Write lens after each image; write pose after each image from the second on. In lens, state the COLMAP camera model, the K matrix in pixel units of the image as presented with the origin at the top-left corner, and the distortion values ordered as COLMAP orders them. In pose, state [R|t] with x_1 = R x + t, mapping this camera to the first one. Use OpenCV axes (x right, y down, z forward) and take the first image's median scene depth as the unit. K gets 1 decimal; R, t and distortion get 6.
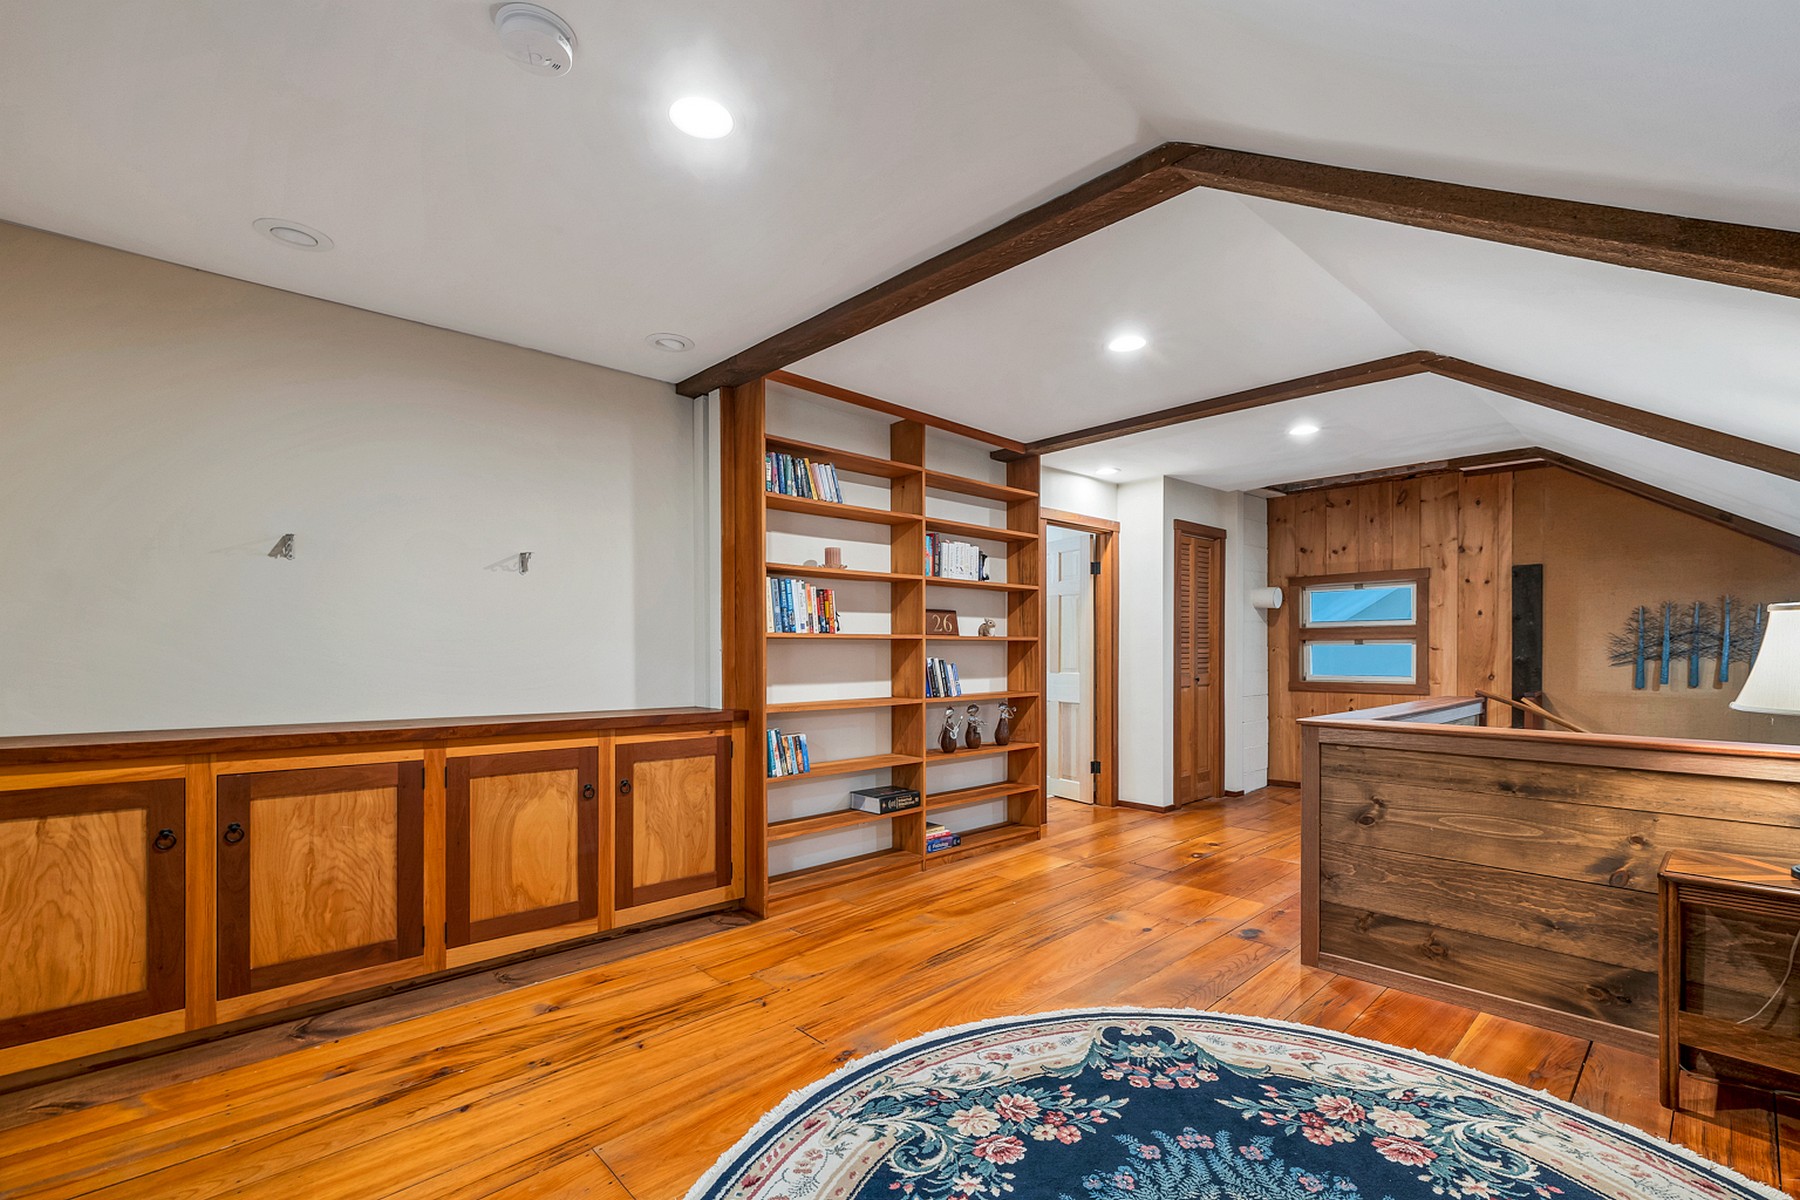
lens RADIAL K [[778.6, 0, 901.7], [0, 778.6, 658.1], [0, 0, 1]] dist [-0.000215, 0.000063]
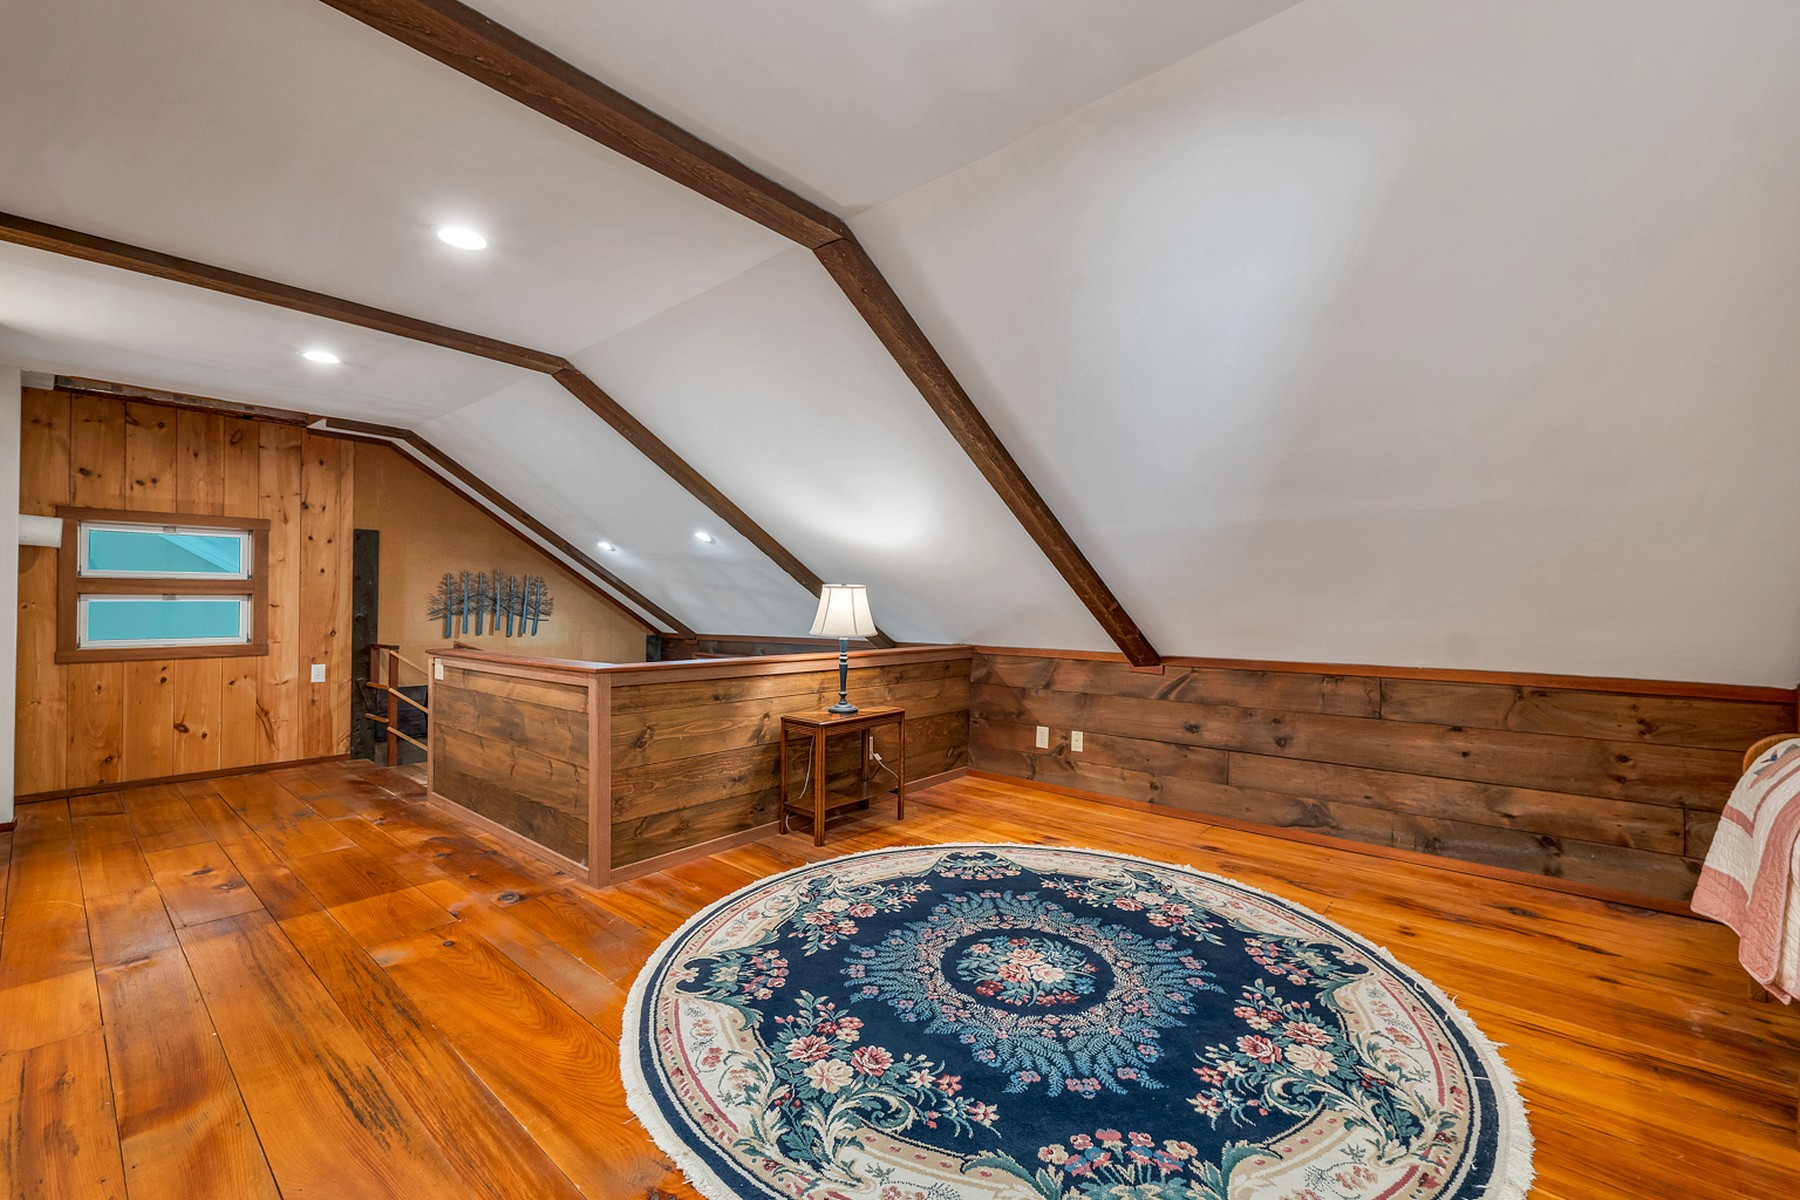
lens RADIAL K [[748.6, 0, 894.8], [0, 748.6, 596.1], [0, 0, 1]] dist [0.003131, -0.000292]
pose [[-0.094862, 0.017208, 0.995342, -0.338800], [0.009025, 0.999824, -0.016426, -0.002165], [-0.995450, 0.007425, -0.095001, 0.383469]]
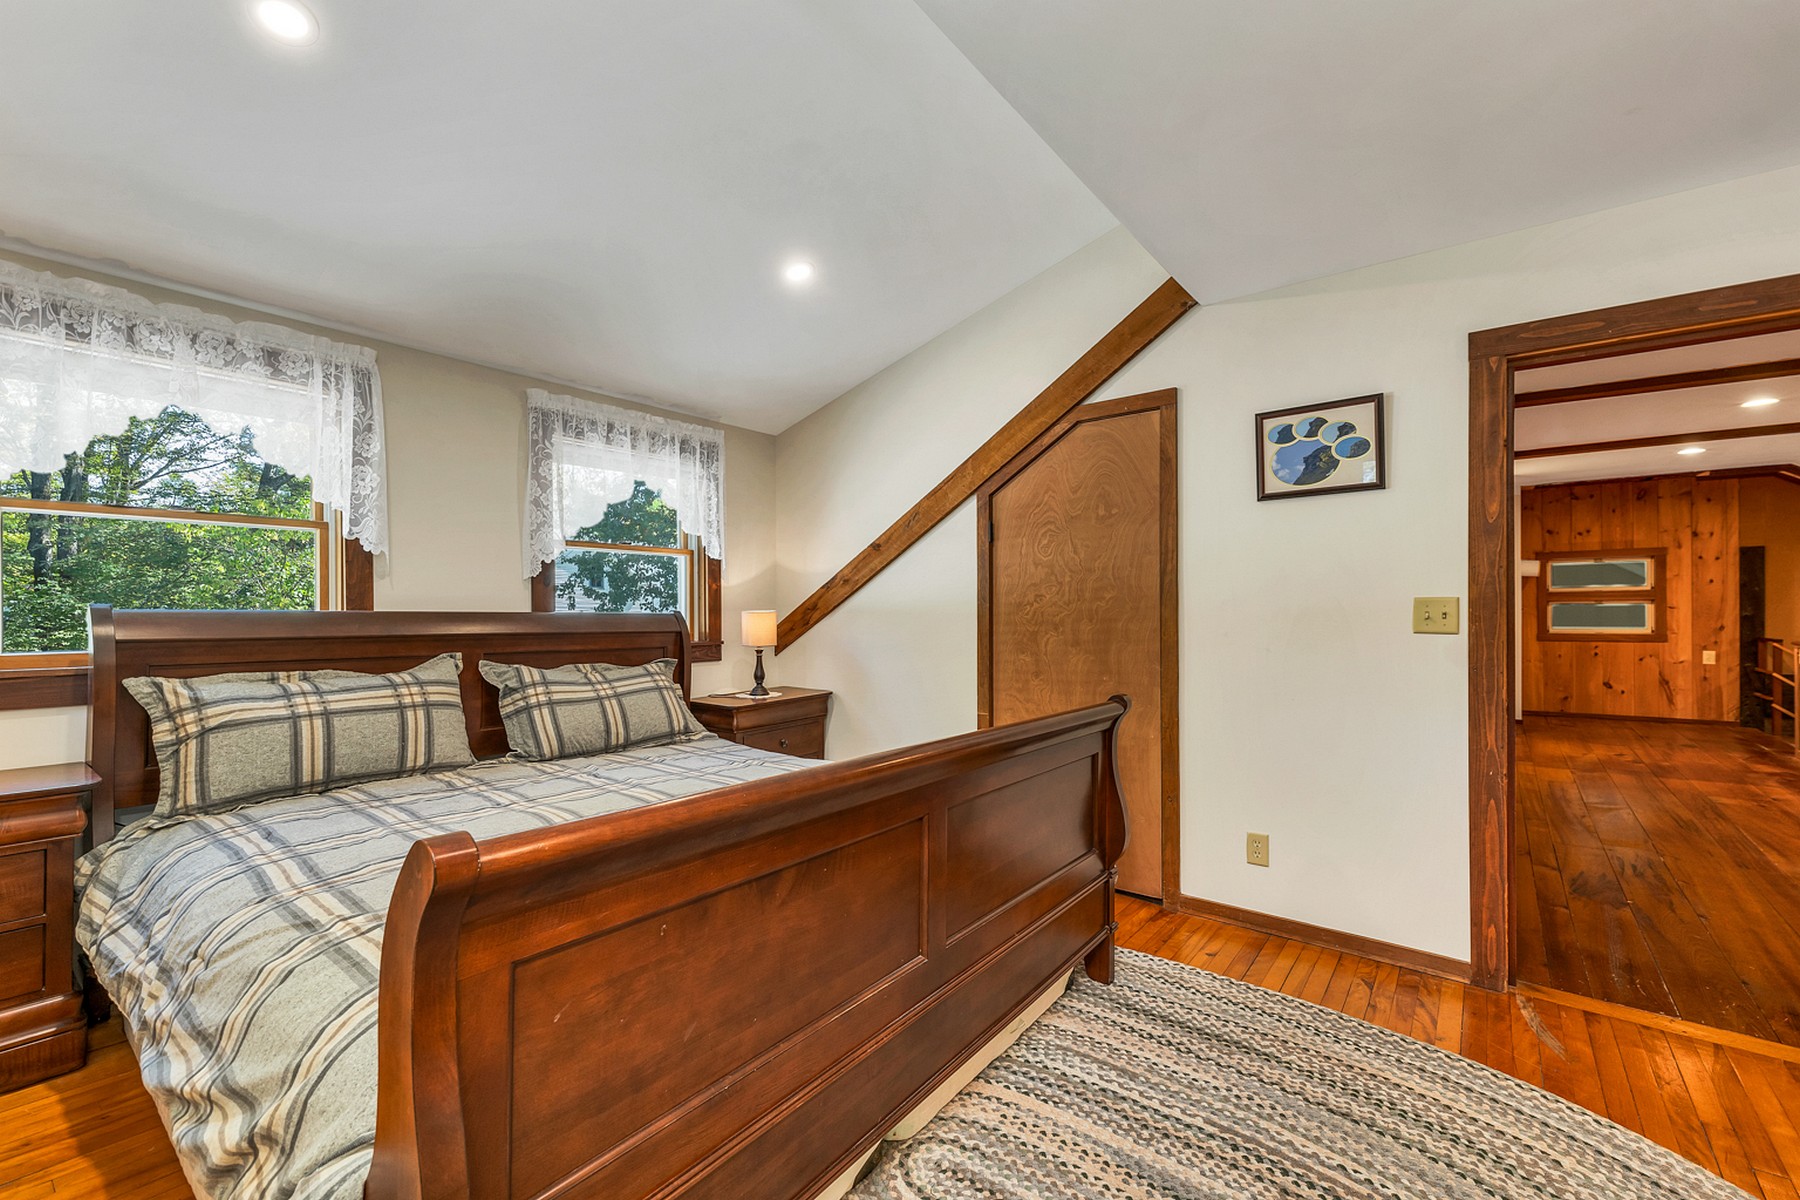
lens RADIAL K [[748.6, 0, 897.4], [0, 748.6, 610.8], [0, 0, 1]] dist [0.003131, -0.000292]
pose [[0.988837, -0.008455, 0.148762, -0.950236], [0.009217, 0.999948, -0.004431, -0.014712], [-0.148716, 0.005753, 0.988863, -0.094809]]
